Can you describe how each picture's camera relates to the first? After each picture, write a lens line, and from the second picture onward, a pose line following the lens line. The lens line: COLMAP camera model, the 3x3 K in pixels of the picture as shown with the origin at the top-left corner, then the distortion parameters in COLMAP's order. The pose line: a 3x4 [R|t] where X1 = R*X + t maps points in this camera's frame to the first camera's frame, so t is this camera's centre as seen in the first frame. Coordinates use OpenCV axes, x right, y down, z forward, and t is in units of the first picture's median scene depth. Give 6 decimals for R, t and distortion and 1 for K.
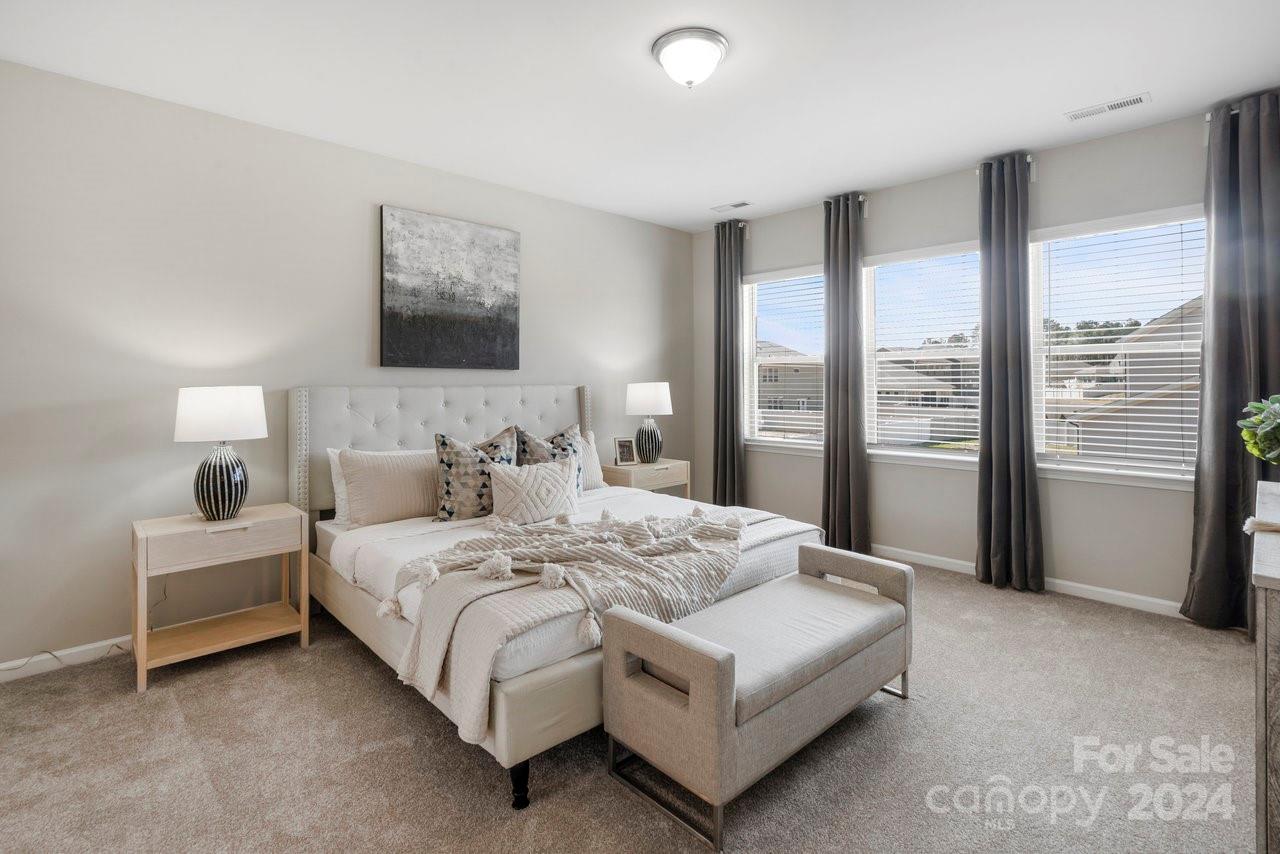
lens RADIAL K [[614.4, 0, 639.6], [0, 614.4, 373.2], [0, 0, 1]] dist [-0.015351, 0.000174]
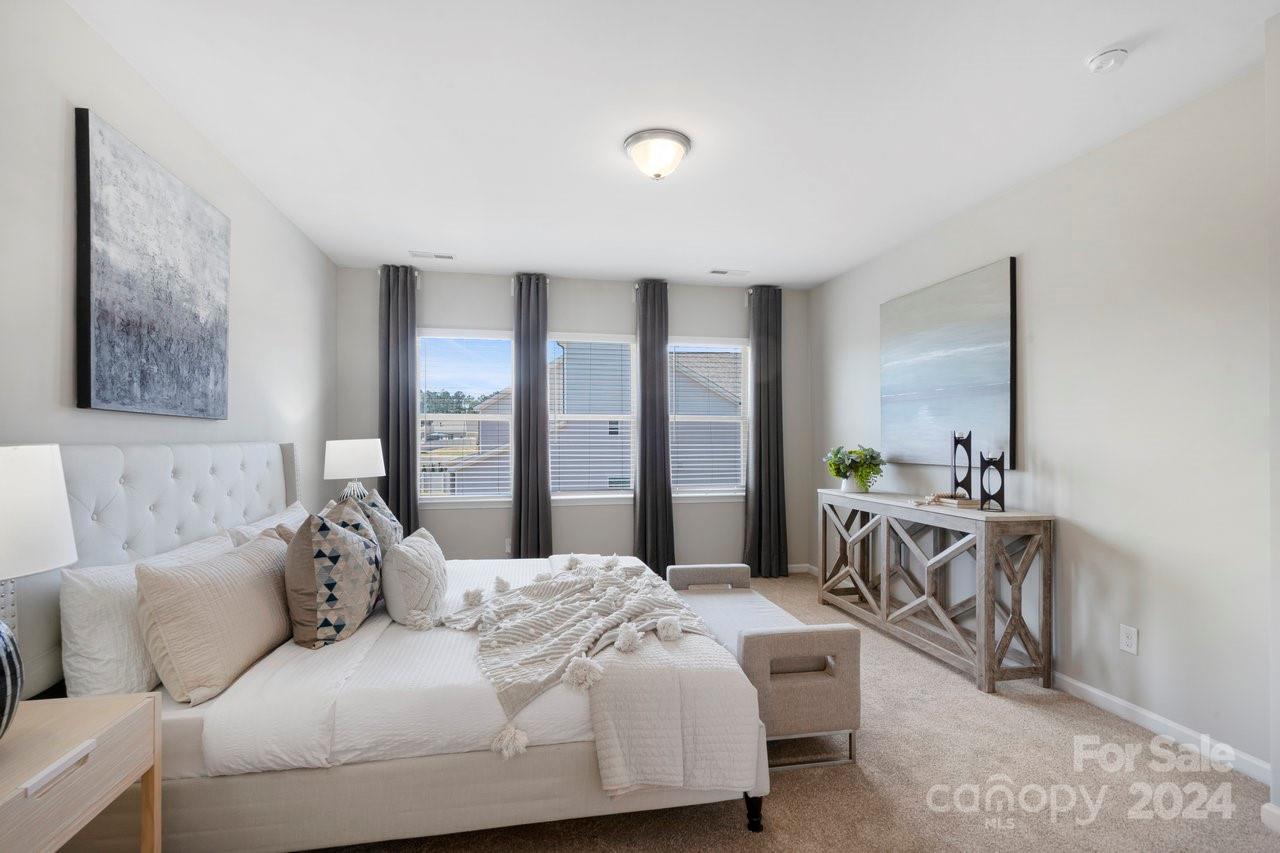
lens RADIAL K [[594.6, 0, 631.9], [0, 594.6, 424.5], [0, 0, 1]] dist [-0.000320, 0.000593]
pose [[0.528676, 0.022390, 0.848528, -0.562601], [-0.012718, 0.999749, -0.018456, 0.006548], [-0.848728, -0.001034, 0.528828, 0.292161]]
